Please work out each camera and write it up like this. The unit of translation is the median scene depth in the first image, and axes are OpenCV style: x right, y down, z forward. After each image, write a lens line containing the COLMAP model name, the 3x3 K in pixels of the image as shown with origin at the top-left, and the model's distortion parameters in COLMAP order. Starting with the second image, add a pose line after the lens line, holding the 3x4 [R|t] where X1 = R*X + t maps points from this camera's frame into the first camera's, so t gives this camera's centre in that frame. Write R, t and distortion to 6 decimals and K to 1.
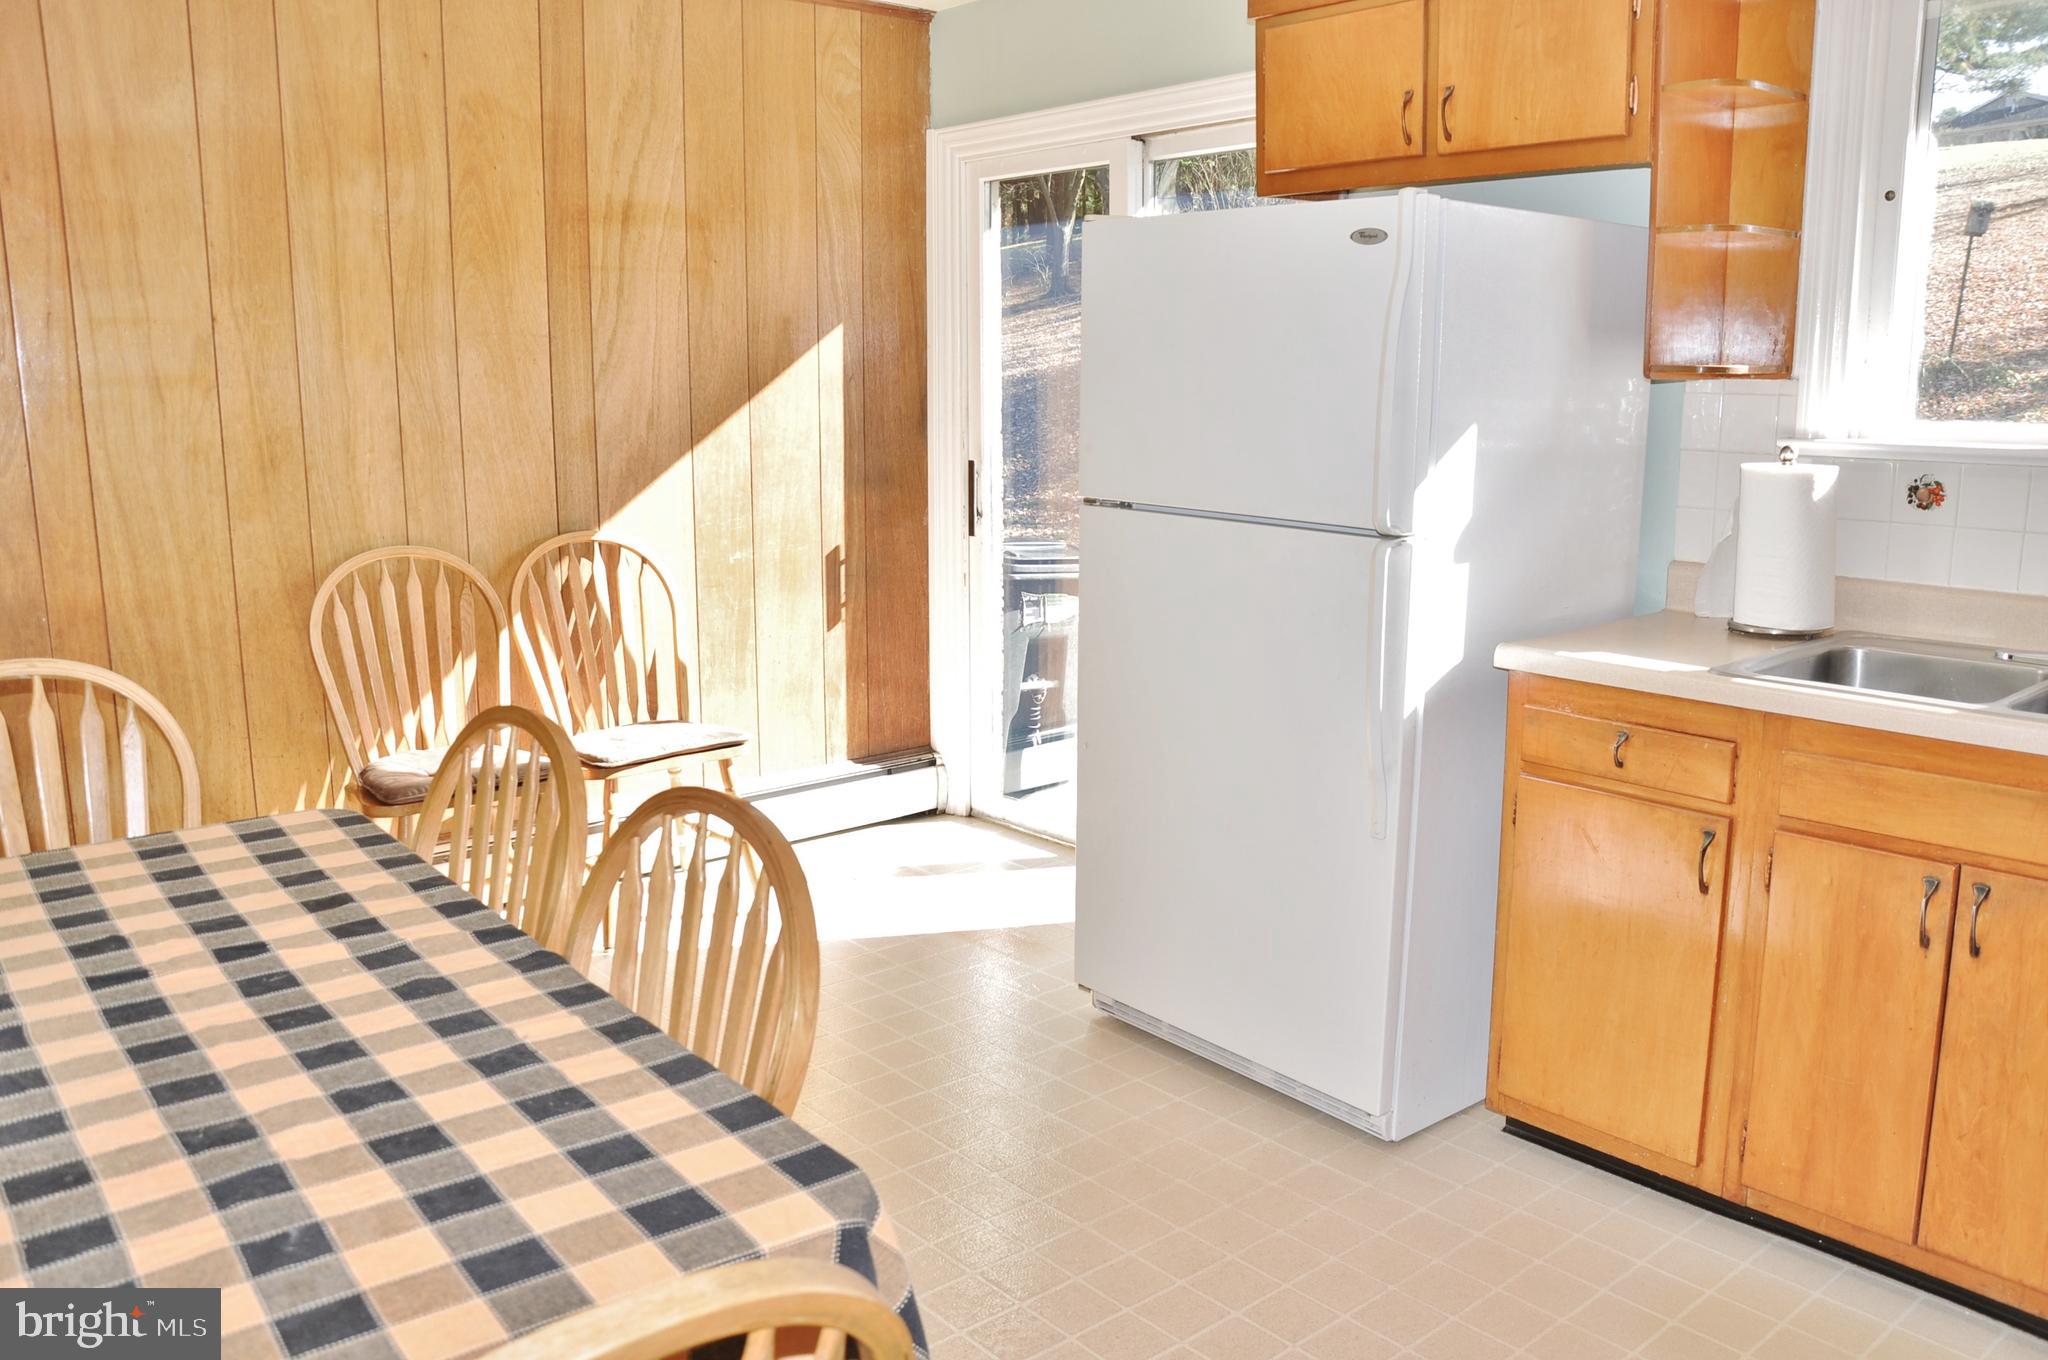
lens RADIAL K [[1603.3, 0, 1022.9], [0, 1603.3, 688.4], [0, 0, 1]] dist [-0.158930, 0.131050]
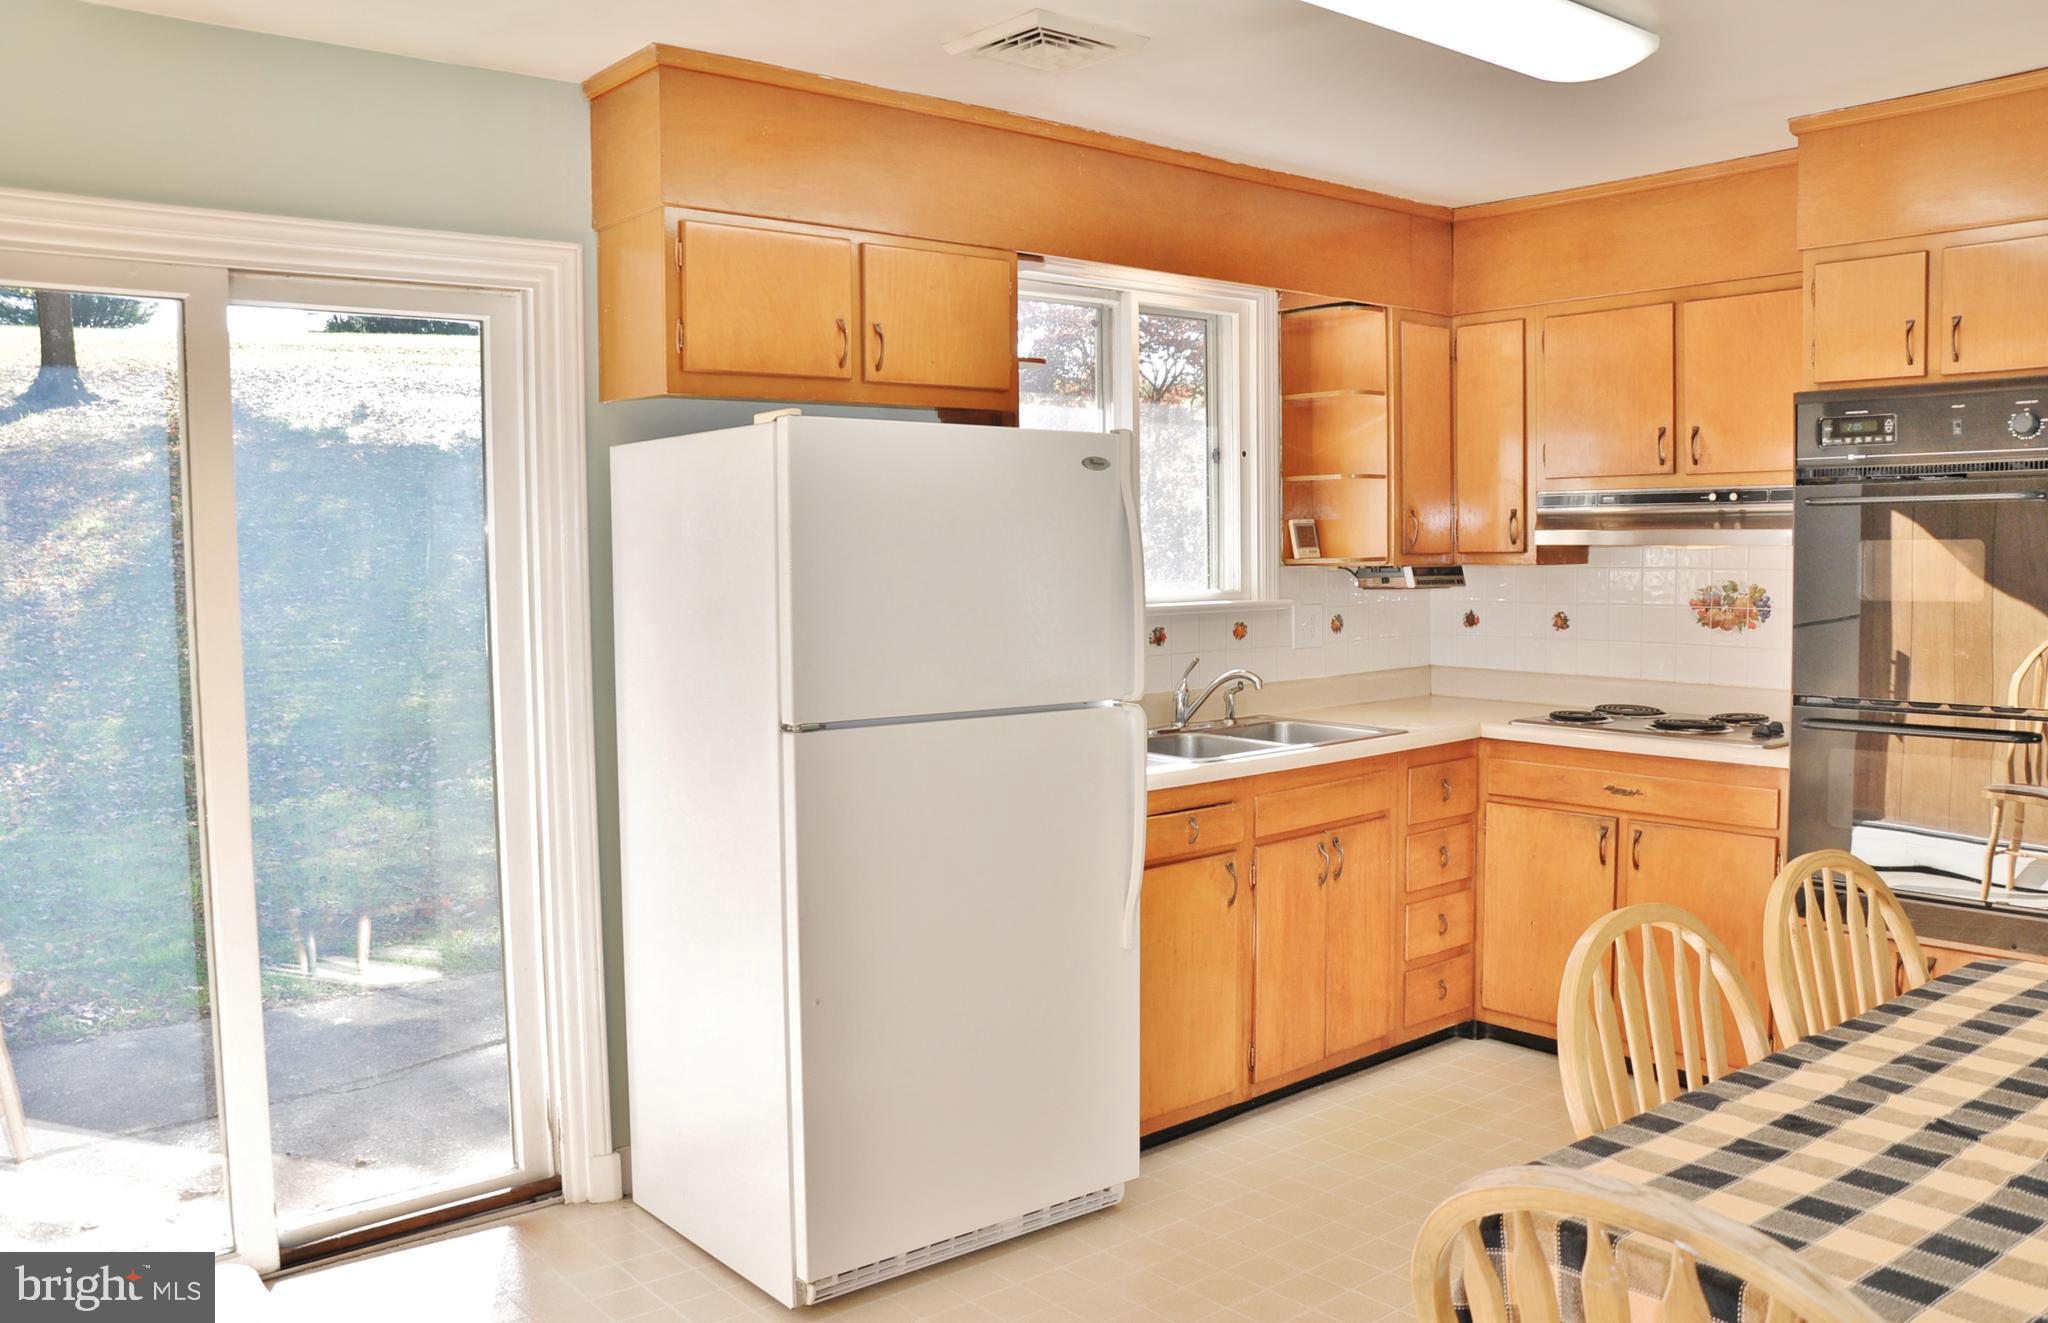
lens RADIAL K [[1637.9, 0, 1019.8], [0, 1637.9, 670.6], [0, 0, 1]] dist [-0.159253, 0.130799]
pose [[0.005005, -0.071944, 0.997396, -1.092003], [0.210731, 0.975086, 0.069277, -0.236245], [-0.977531, 0.209836, 0.020042, 1.094440]]
